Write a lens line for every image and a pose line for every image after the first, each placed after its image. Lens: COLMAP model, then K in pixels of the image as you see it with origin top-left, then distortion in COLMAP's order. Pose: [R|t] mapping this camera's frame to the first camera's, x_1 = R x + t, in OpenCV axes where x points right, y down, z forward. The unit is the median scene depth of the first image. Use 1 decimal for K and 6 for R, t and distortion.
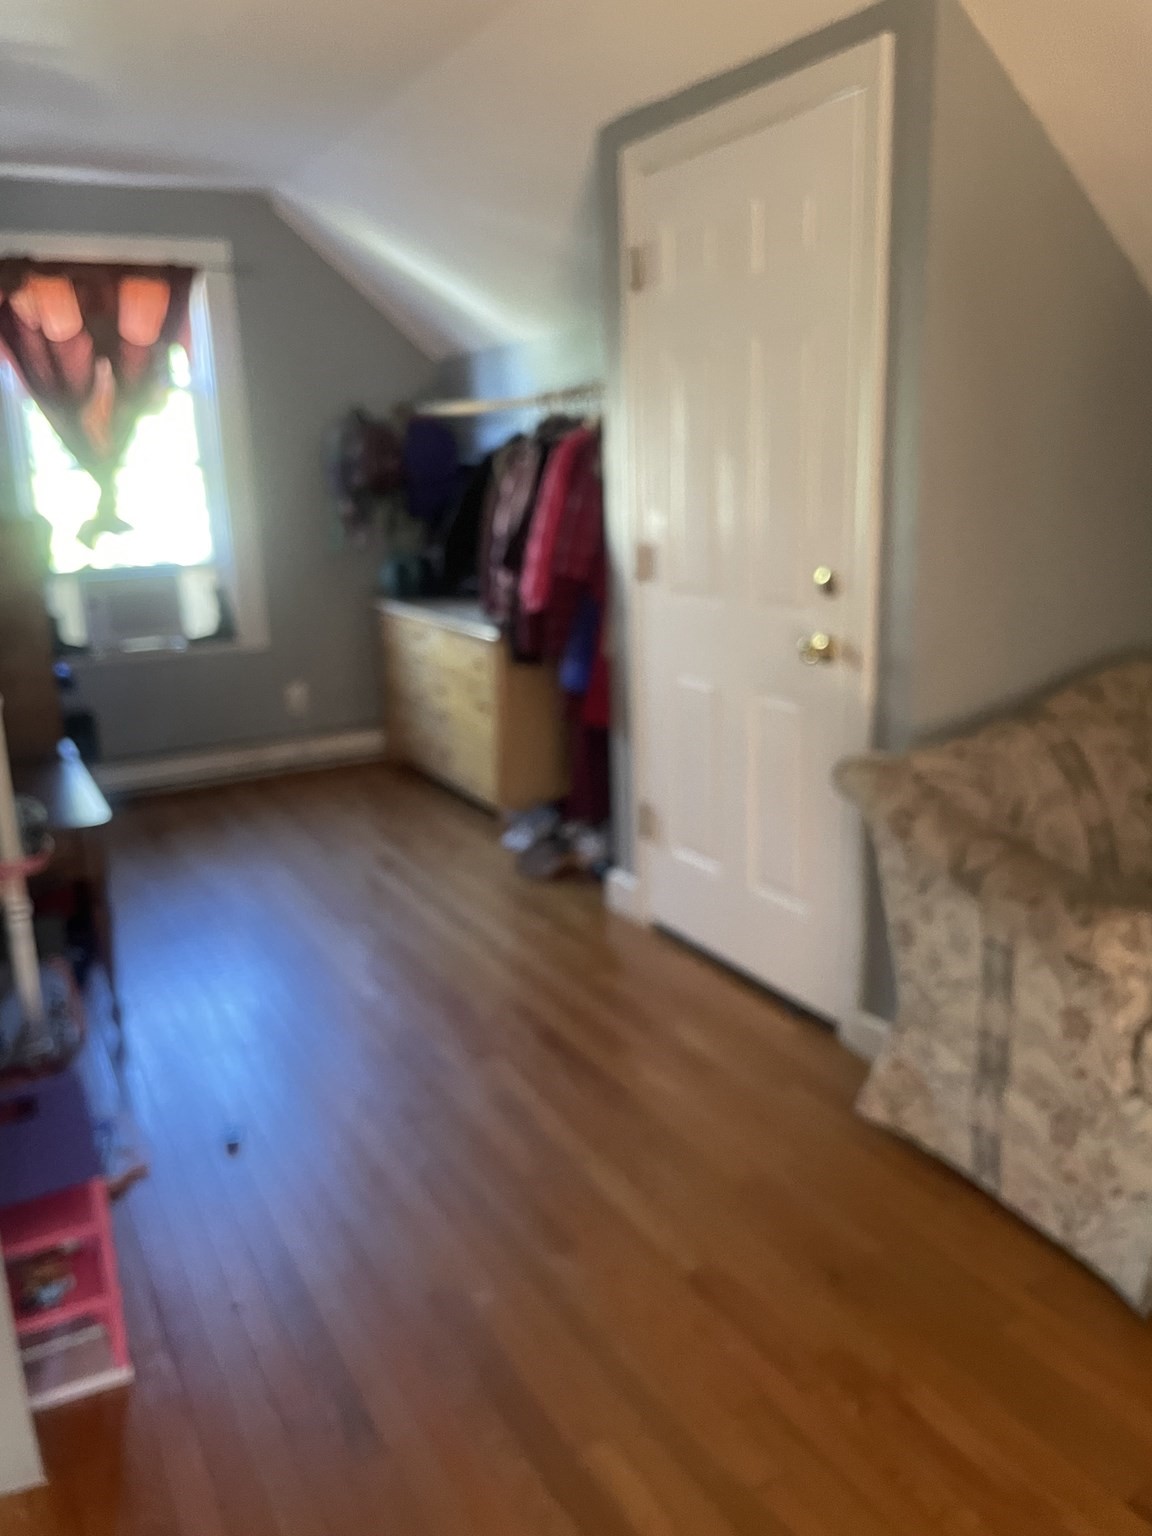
lens RADIAL K [[1250.4, 0, 576.0], [0, 1250.4, 768.0], [0, 0, 1]] dist [0.044317, -0.067363]
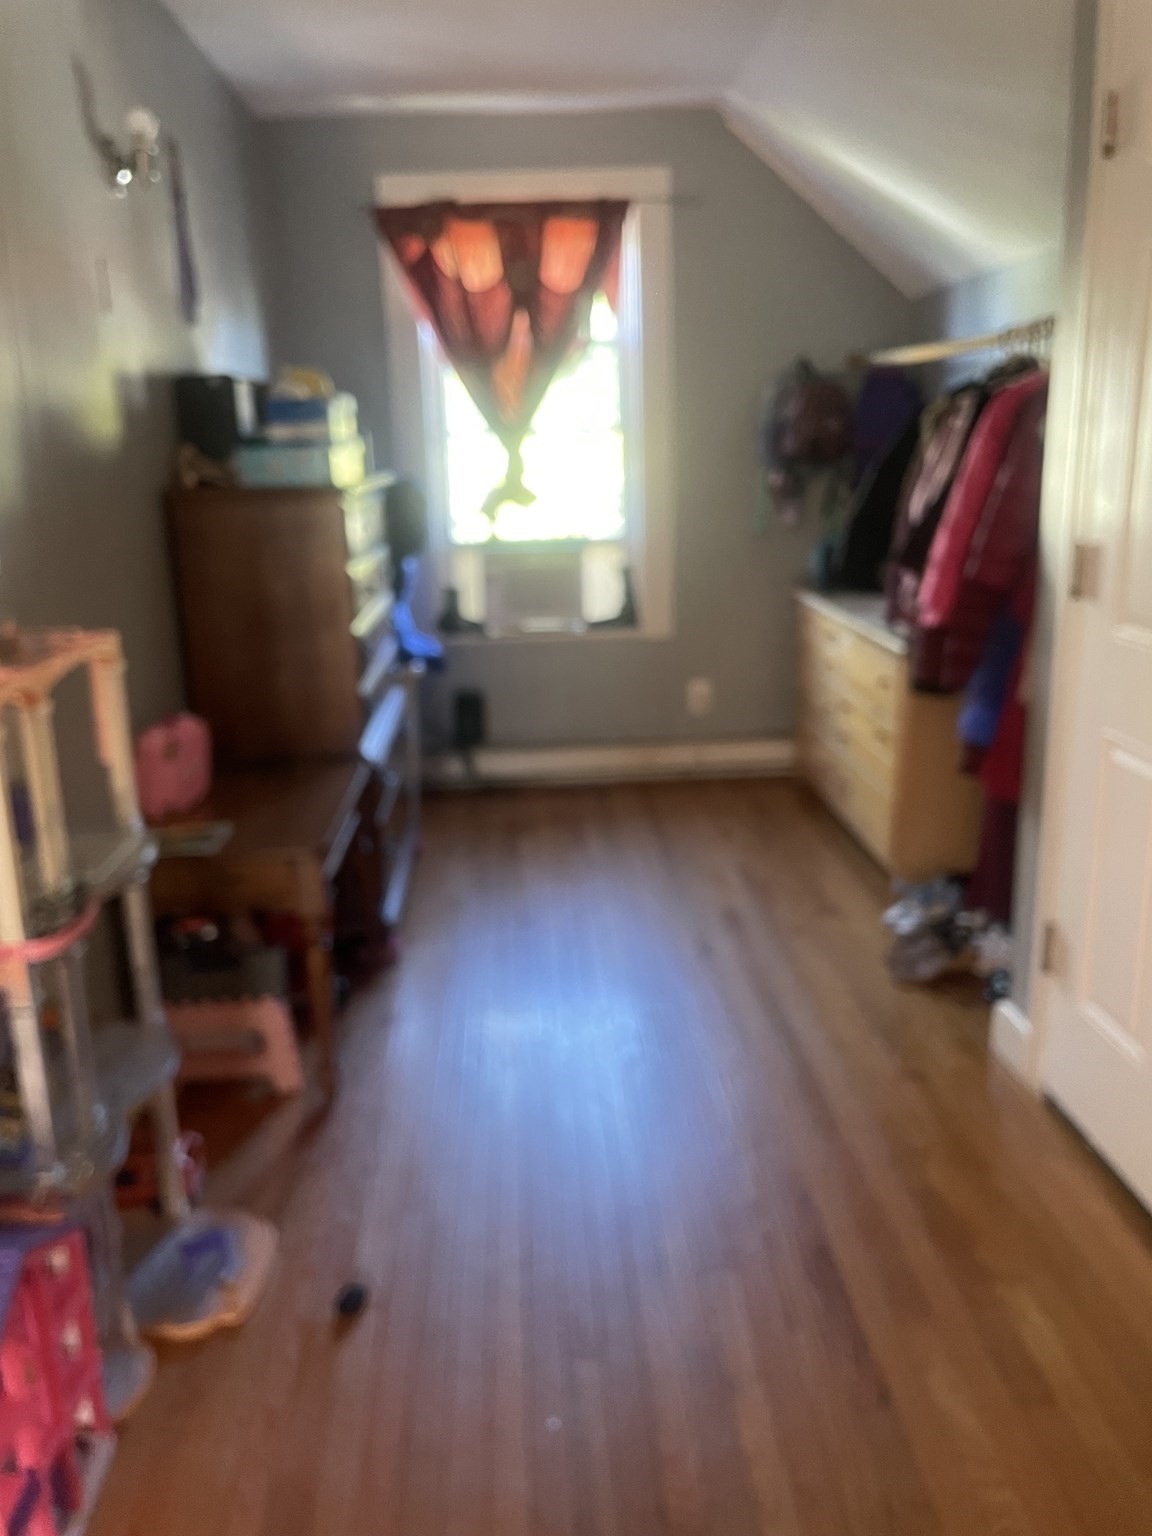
lens RADIAL K [[1250.4, 0, 576.0], [0, 1250.4, 768.0], [0, 0, 1]] dist [0.044317, -0.067363]
pose [[0.912085, 0.108713, -0.395325, 0.055153], [-0.098602, 0.994069, 0.045875, -0.041454], [0.397967, -0.002862, 0.917395, 0.181479]]
